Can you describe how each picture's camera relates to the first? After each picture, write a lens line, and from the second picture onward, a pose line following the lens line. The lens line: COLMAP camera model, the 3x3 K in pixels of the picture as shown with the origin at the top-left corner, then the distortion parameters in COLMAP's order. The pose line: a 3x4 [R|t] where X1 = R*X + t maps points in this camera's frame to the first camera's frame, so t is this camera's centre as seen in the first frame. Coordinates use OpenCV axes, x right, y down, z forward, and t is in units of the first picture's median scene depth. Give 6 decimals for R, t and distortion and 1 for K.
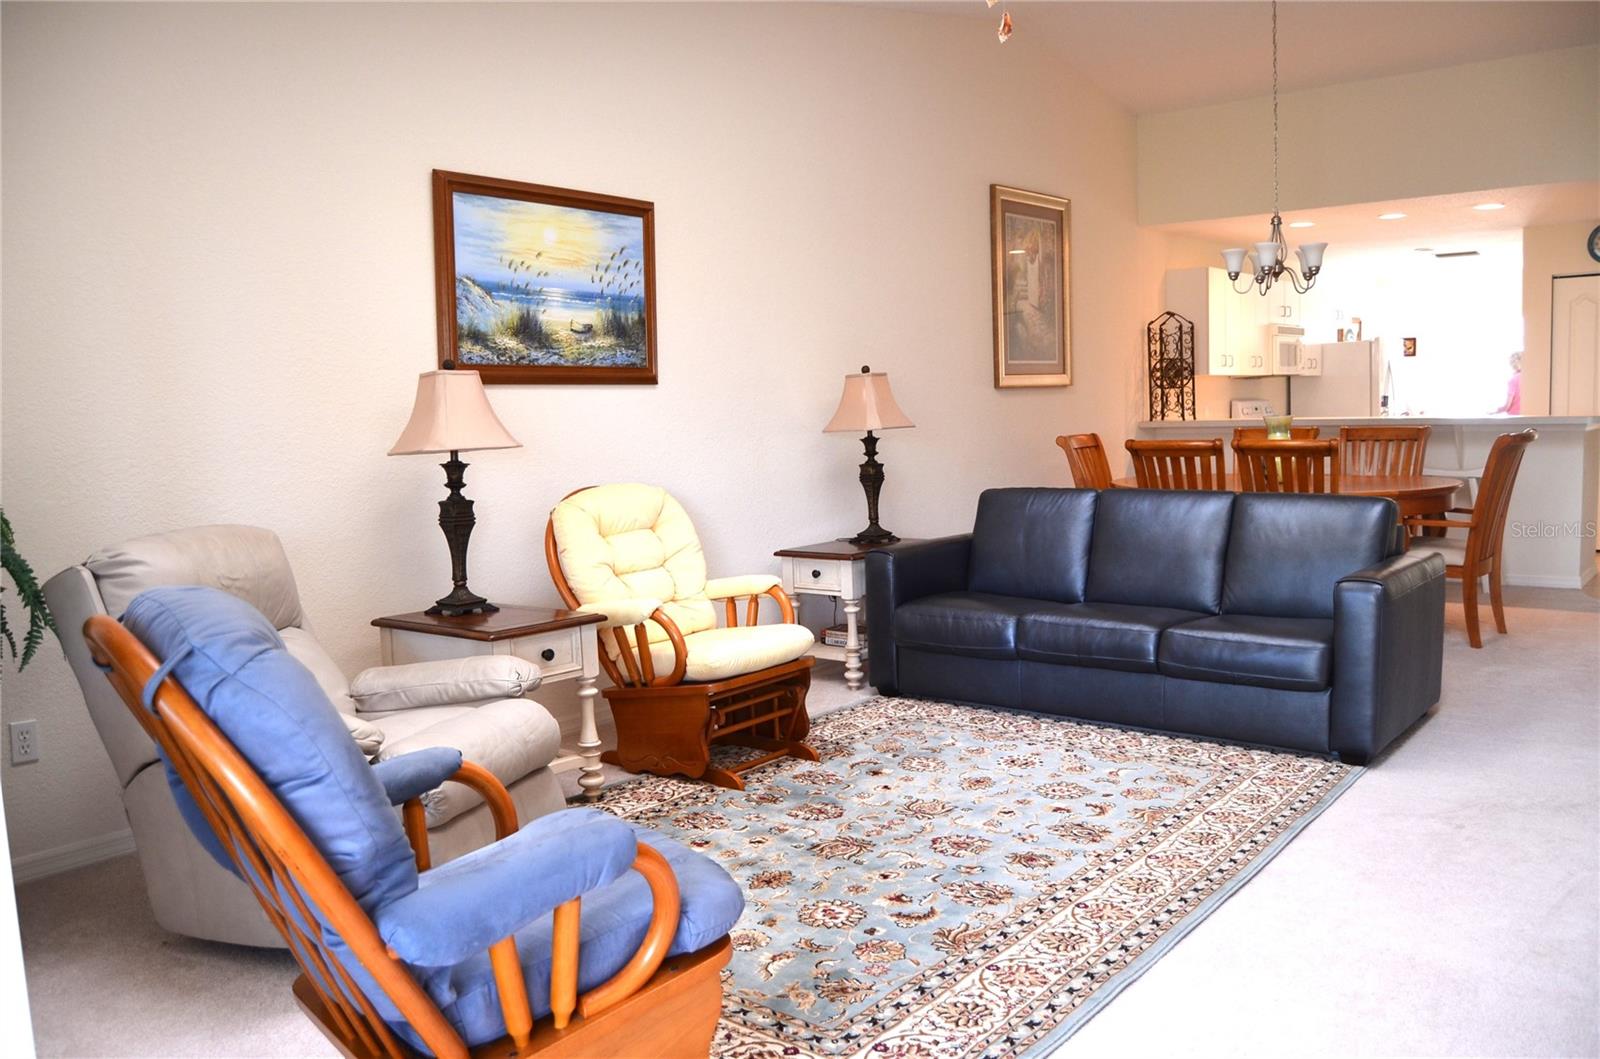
lens RADIAL K [[1251.9, 0, 807.8], [0, 1251.9, 537.9], [0, 0, 1]] dist [-0.096235, 0.041097]
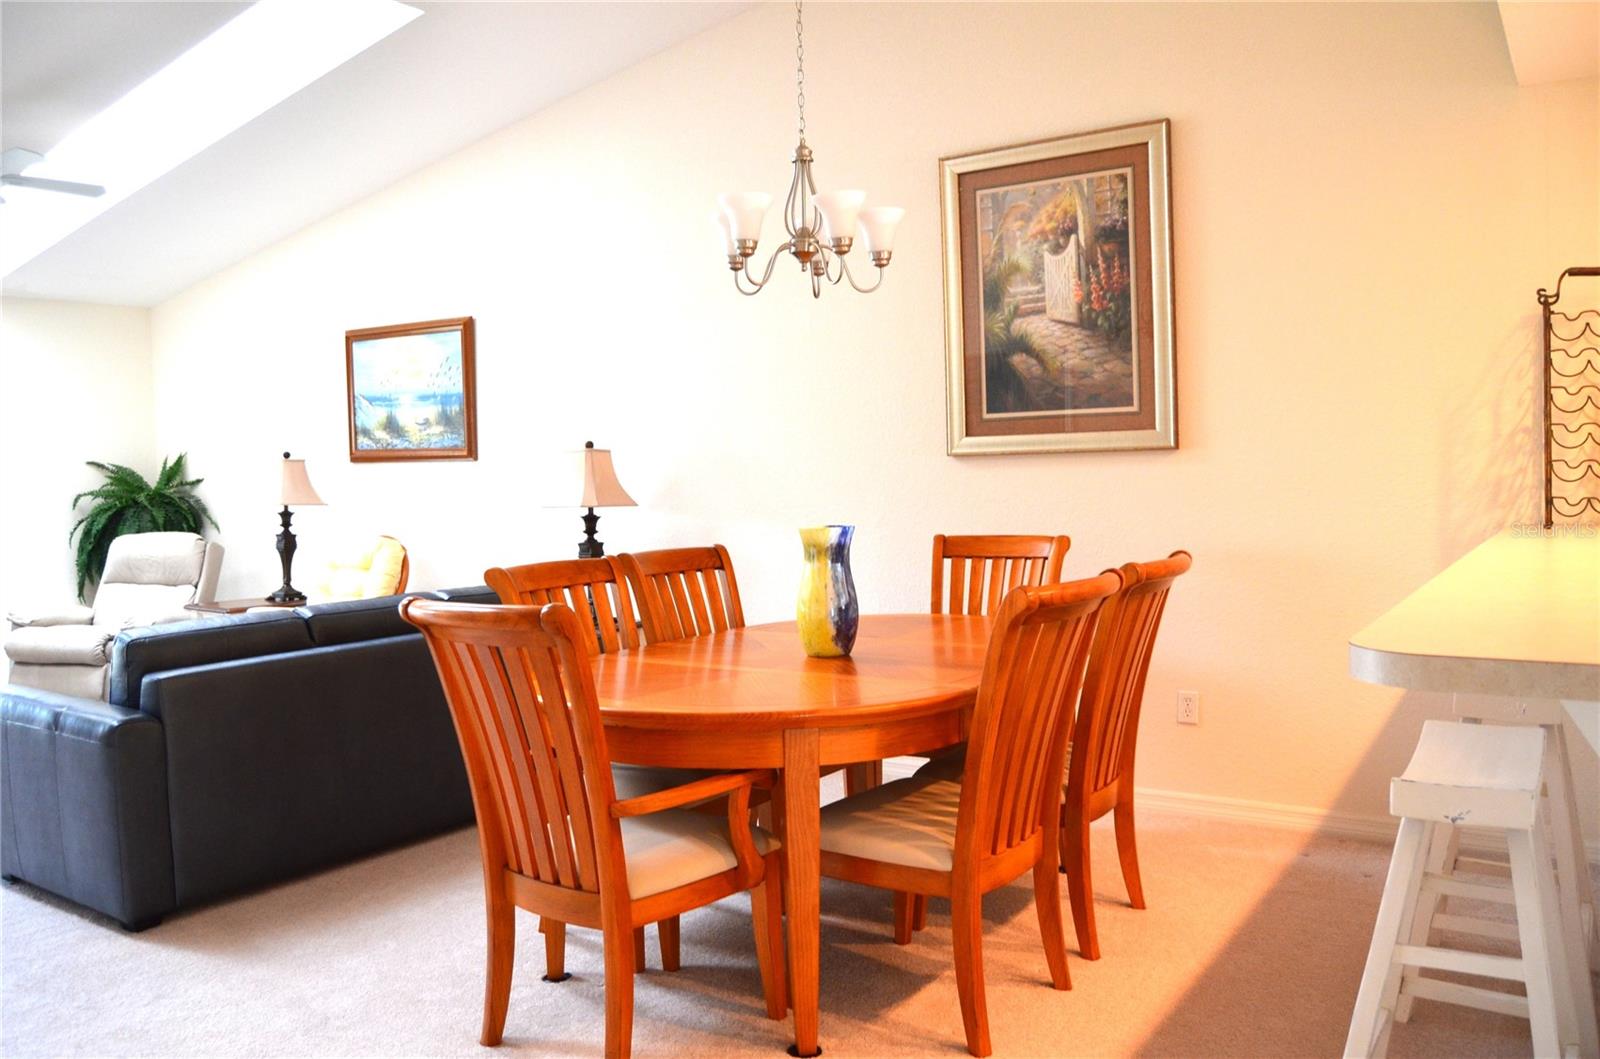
lens RADIAL K [[1251.9, 0, 807.8], [0, 1251.9, 537.9], [0, 0, 1]] dist [-0.096235, 0.041097]
pose [[0.100791, 0.089846, -0.990842, 1.286101], [-0.084789, 0.993067, 0.081423, -0.195519], [0.991288, 0.075806, 0.107710, 1.336617]]
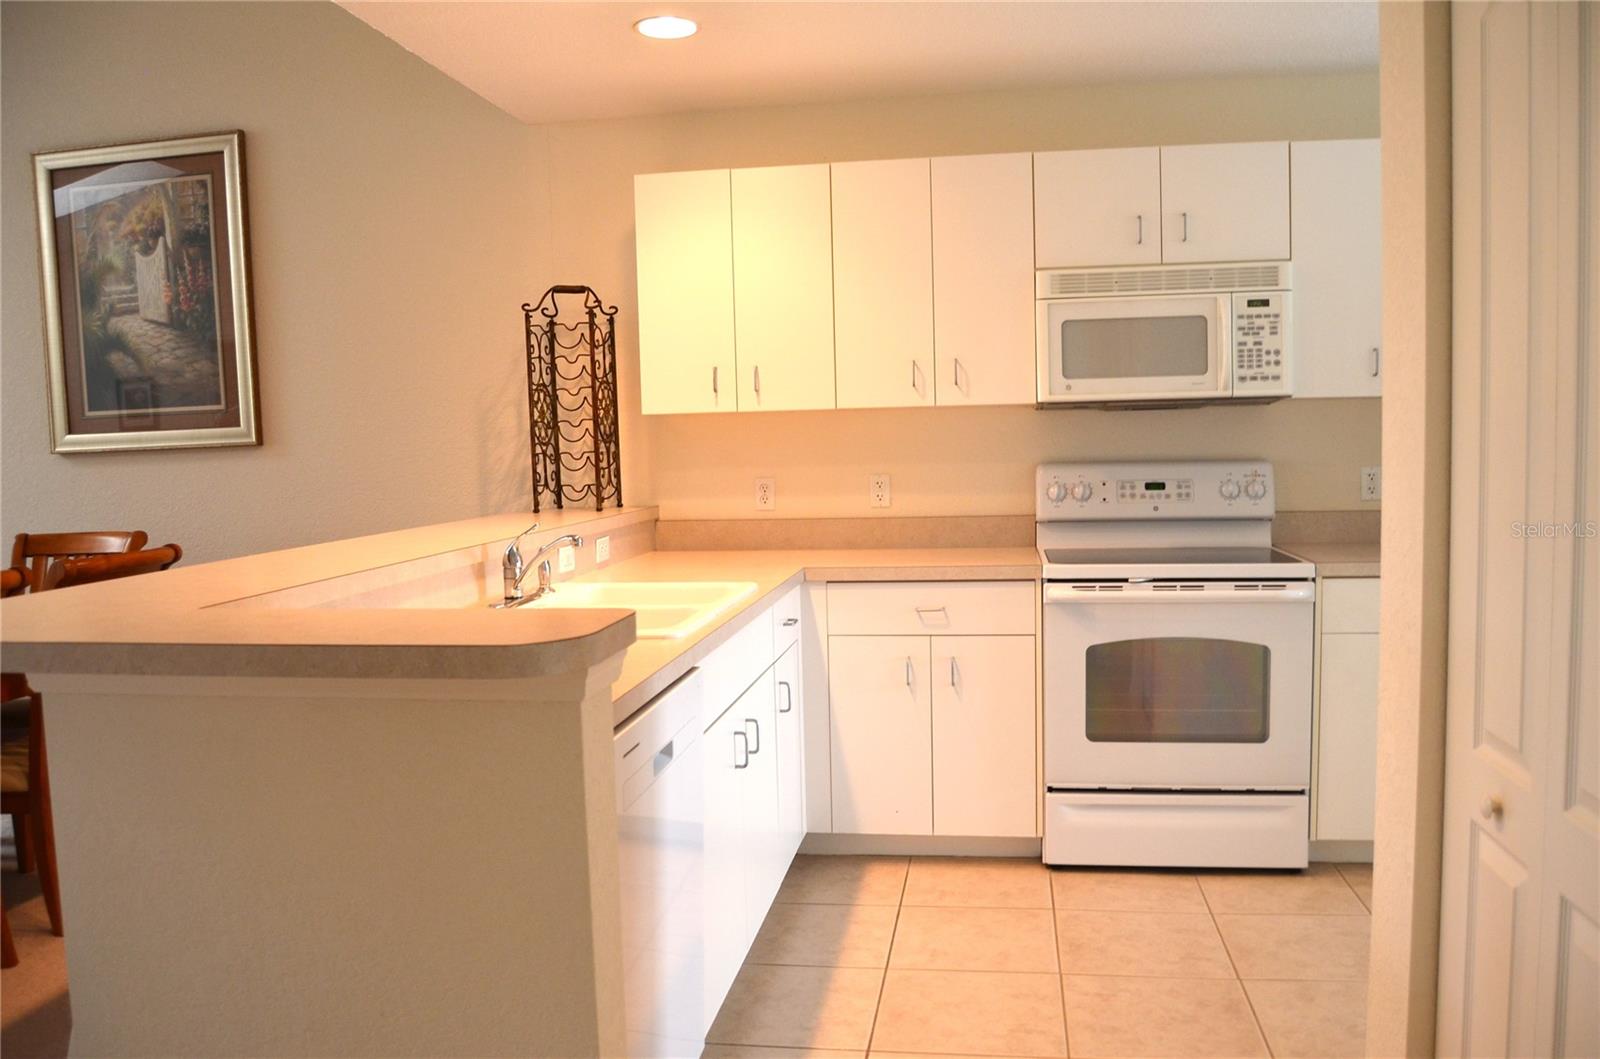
lens RADIAL K [[1251.9, 0, 807.8], [0, 1251.9, 537.9], [0, 0, 1]] dist [-0.096235, 0.041097]
pose [[0.509217, 0.091316, -0.855780, 1.449078], [-0.081039, 0.995025, 0.057953, -0.228856], [0.856814, 0.039841, 0.514084, 1.587083]]
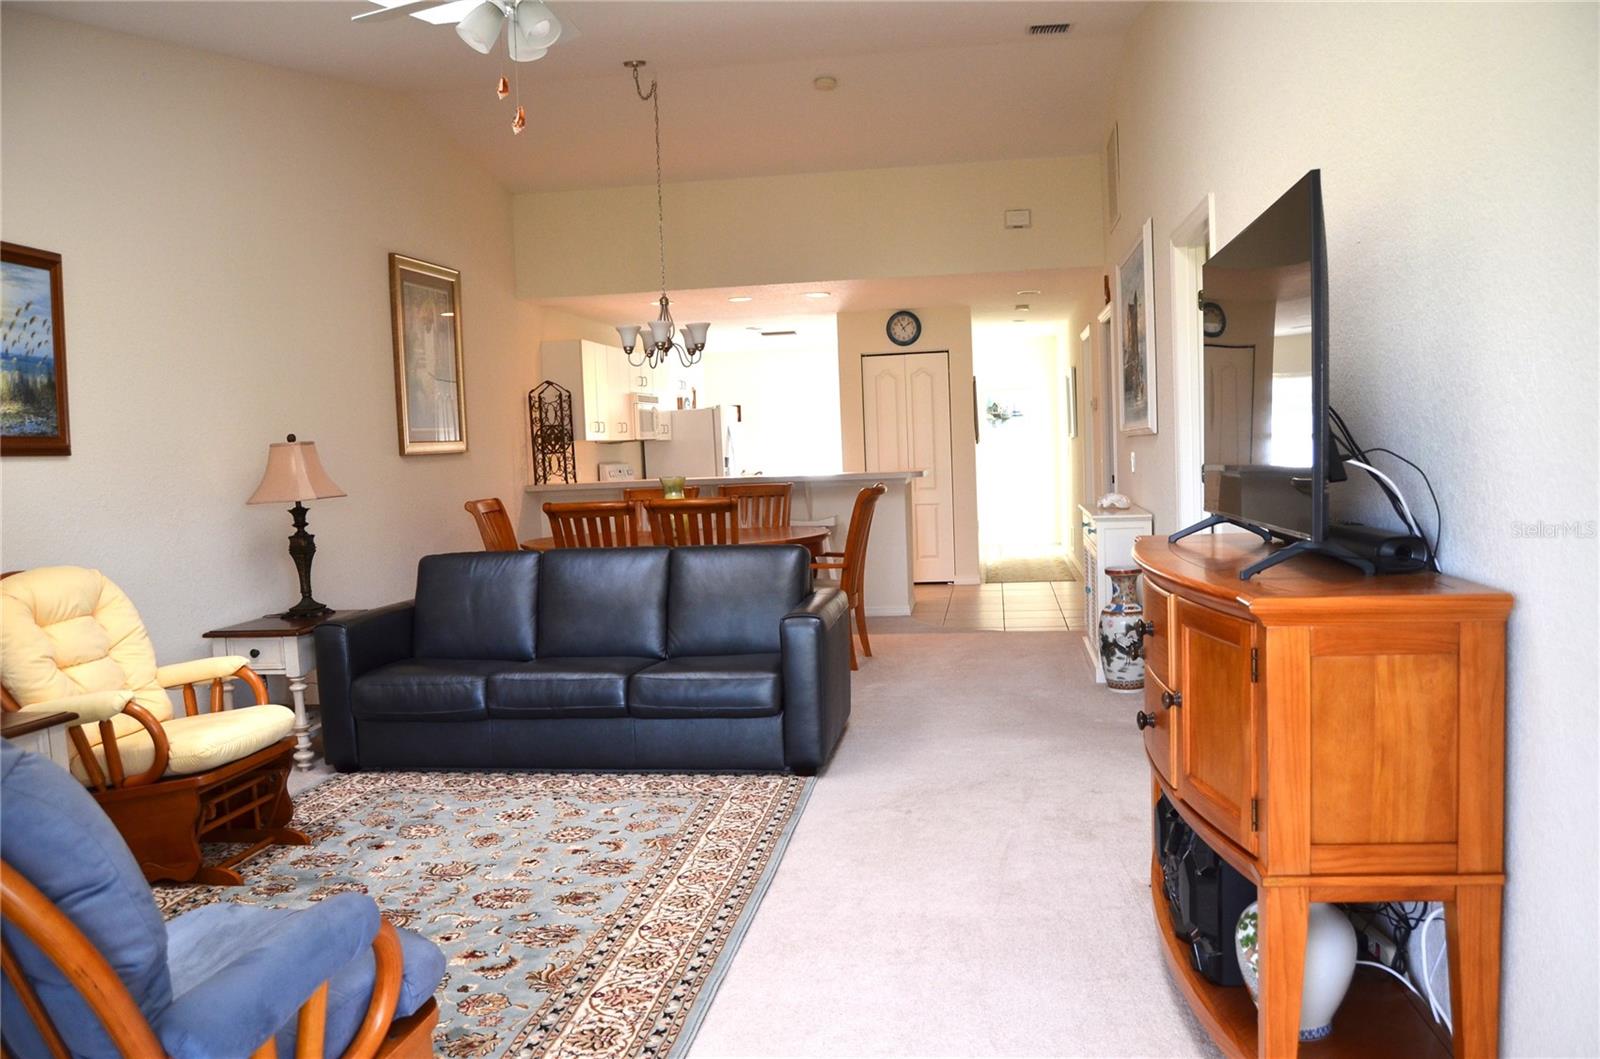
lens RADIAL K [[1251.9, 0, 807.8], [0, 1251.9, 537.9], [0, 0, 1]] dist [-0.096235, 0.041097]
pose [[0.855582, -0.039623, 0.516148, -0.133145], [0.066492, 0.997219, -0.033666, 0.000926], [-0.513379, 0.063123, 0.855837, -0.018003]]
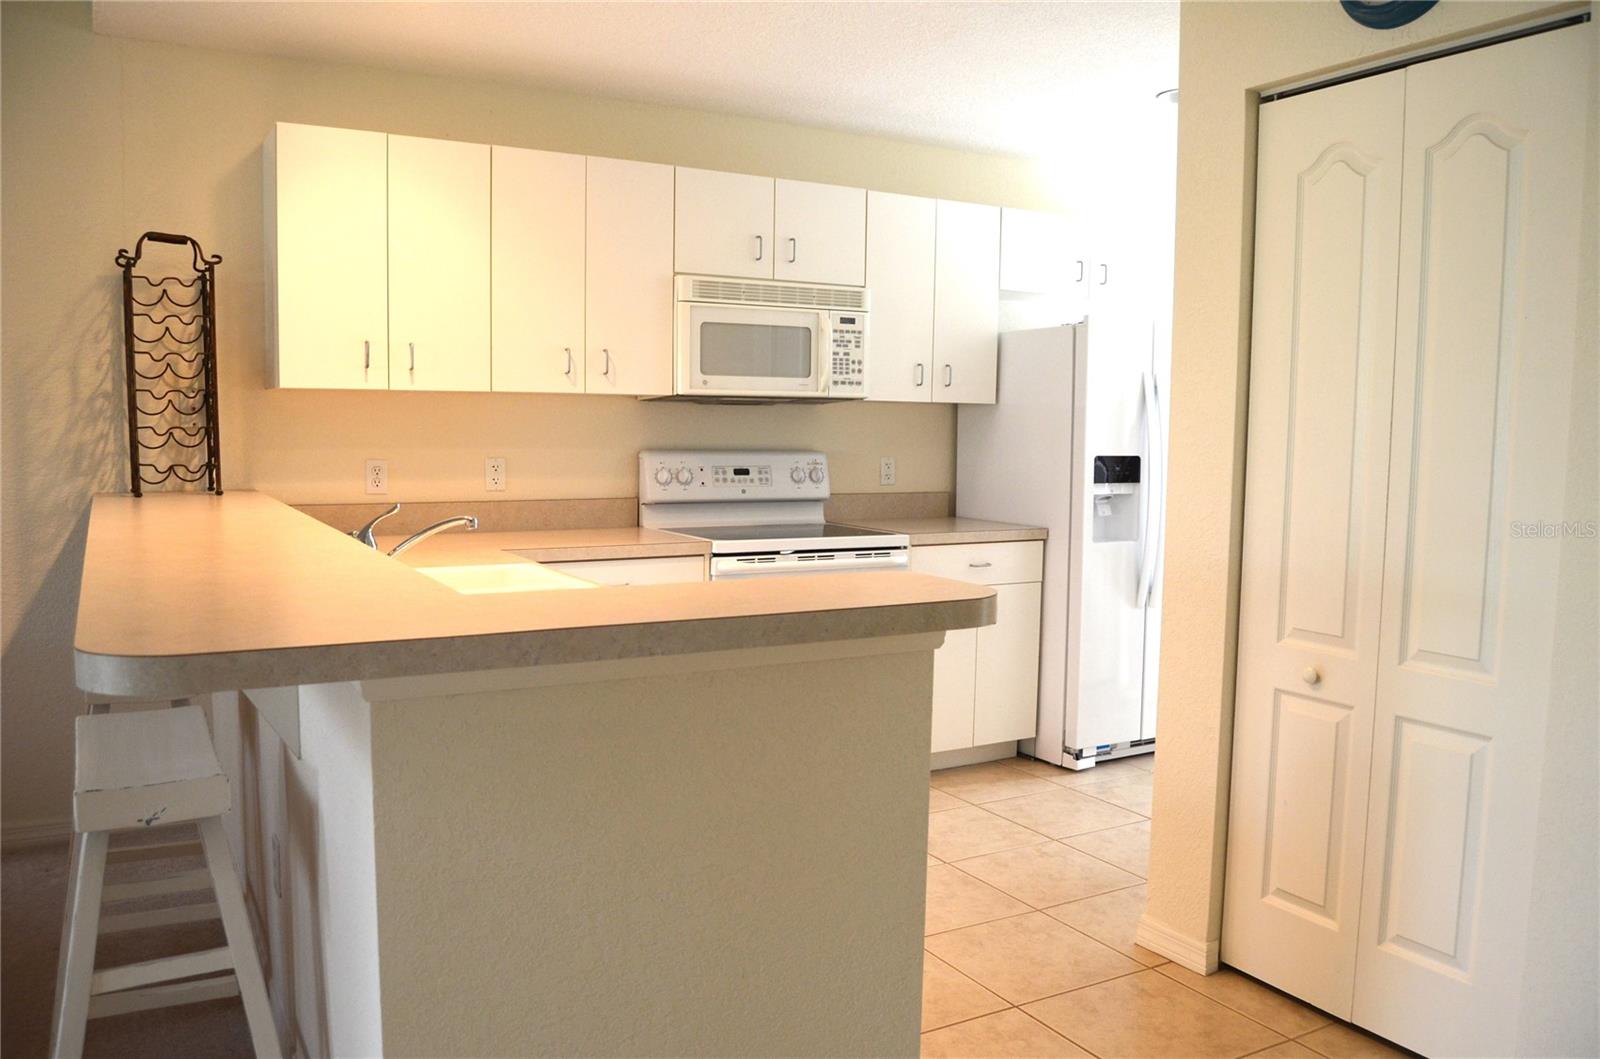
lens RADIAL K [[1251.9, 0, 807.8], [0, 1251.9, 537.9], [0, 0, 1]] dist [-0.096235, 0.041097]
pose [[0.934108, 0.080941, -0.347694, 1.223209], [-0.083057, 0.996506, 0.008841, -0.194296], [0.347195, 0.020619, 0.937566, 1.318641]]
